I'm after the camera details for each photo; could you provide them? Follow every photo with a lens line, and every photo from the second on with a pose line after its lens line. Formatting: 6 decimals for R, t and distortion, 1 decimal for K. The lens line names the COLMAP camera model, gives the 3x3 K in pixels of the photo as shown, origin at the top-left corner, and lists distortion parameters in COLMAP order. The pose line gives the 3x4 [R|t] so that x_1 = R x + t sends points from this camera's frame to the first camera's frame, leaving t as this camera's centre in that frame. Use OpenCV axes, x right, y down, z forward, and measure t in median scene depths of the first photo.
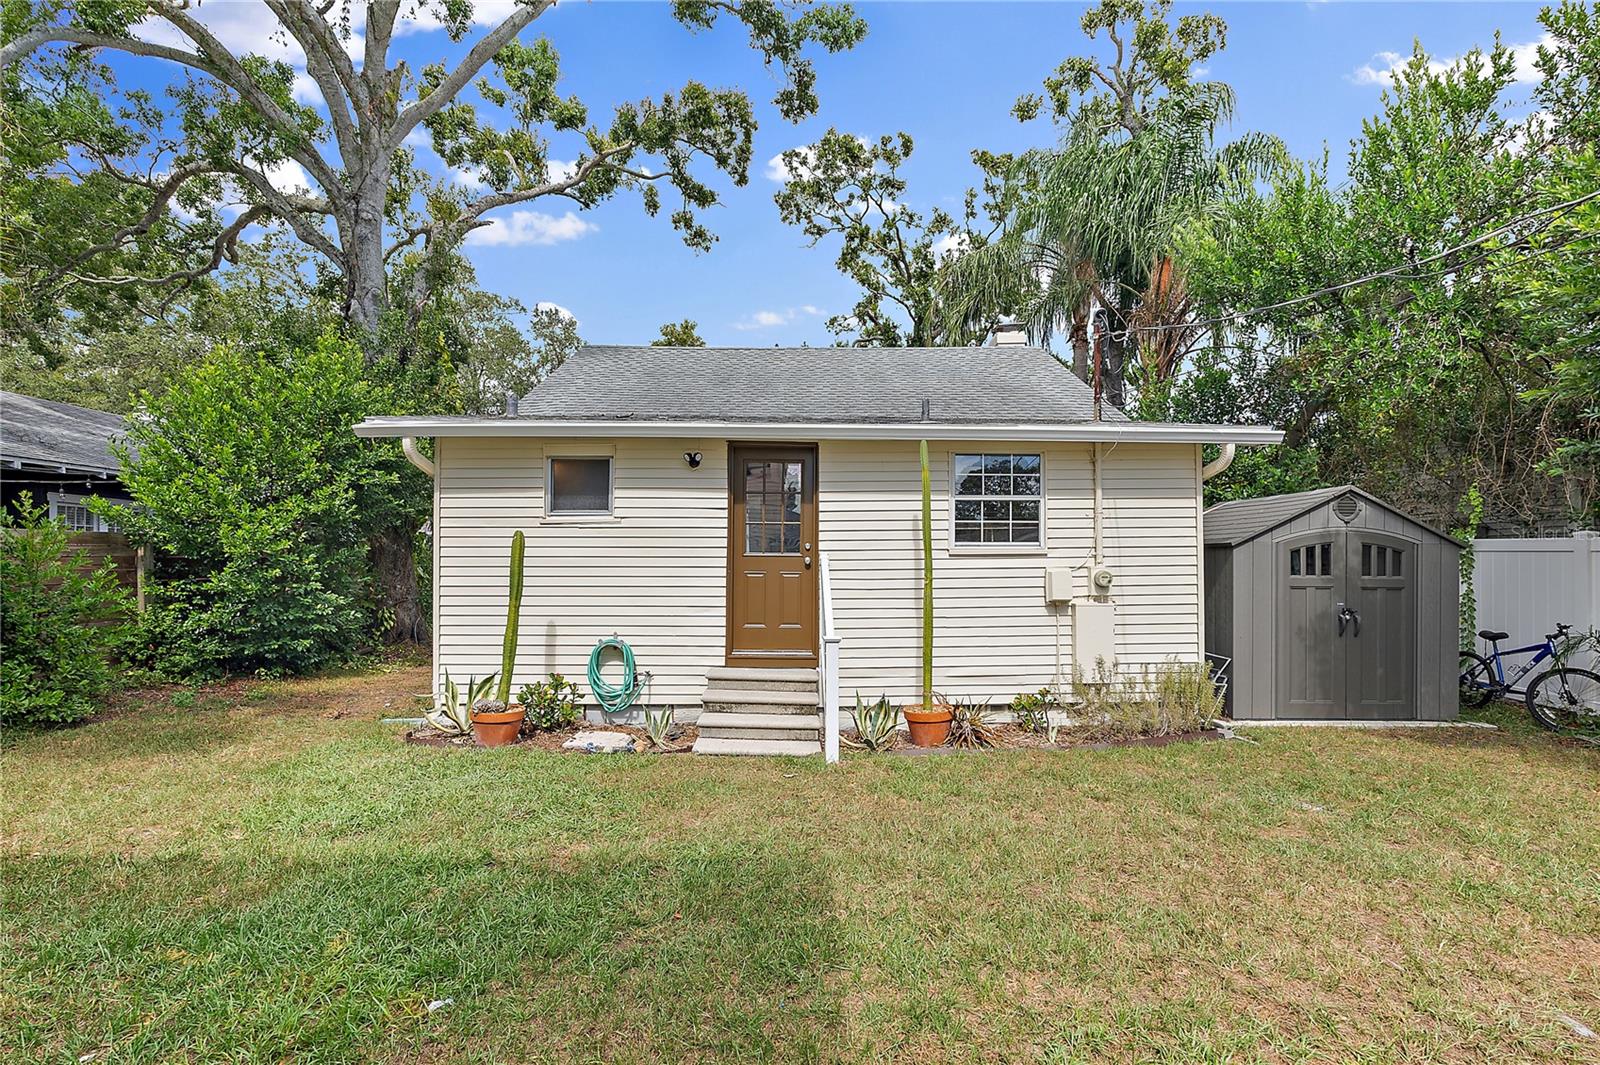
lens RADIAL K [[728.3, 0, 800.2], [0, 728.3, 547.0], [0, 0, 1]] dist [0.000956, 0.000444]
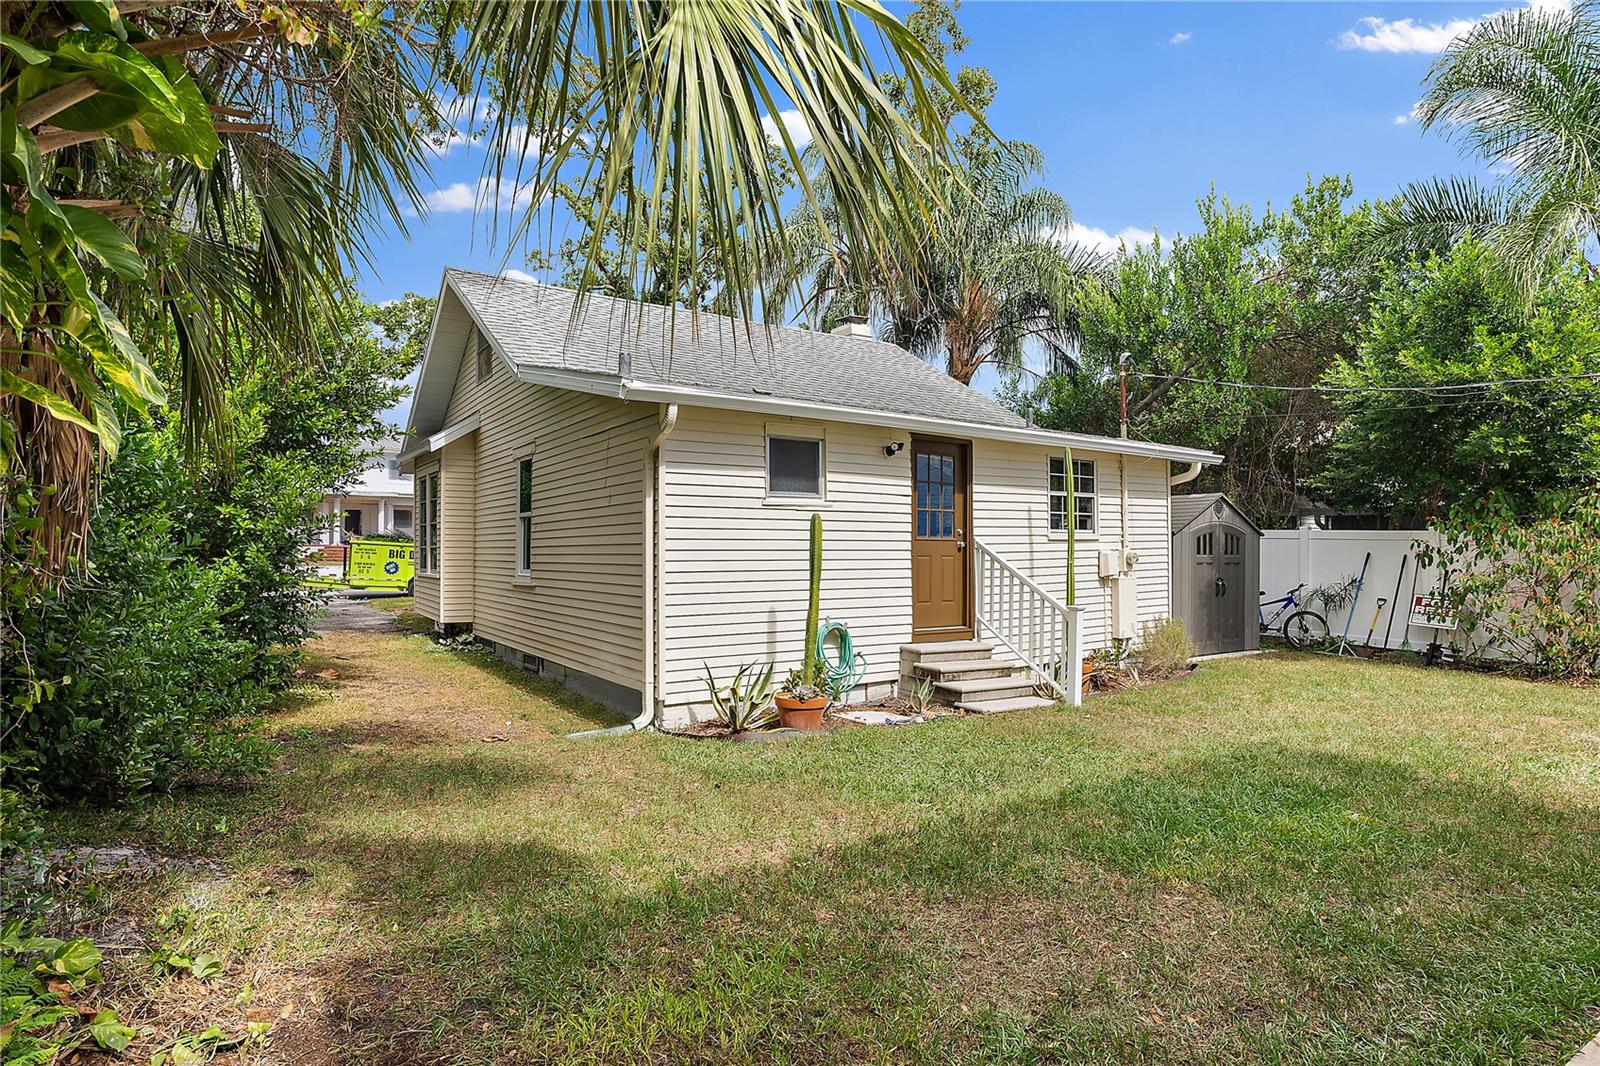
lens RADIAL K [[881.6, 0, 802.4], [0, 881.6, 534.5], [0, 0, 1]] dist [-0.000438, -0.000114]
pose [[0.822378, 0.007518, 0.568892, -0.969610], [-0.011828, 0.999922, 0.003885, 0.001366], [-0.568819, -0.009924, 0.822403, 0.023248]]
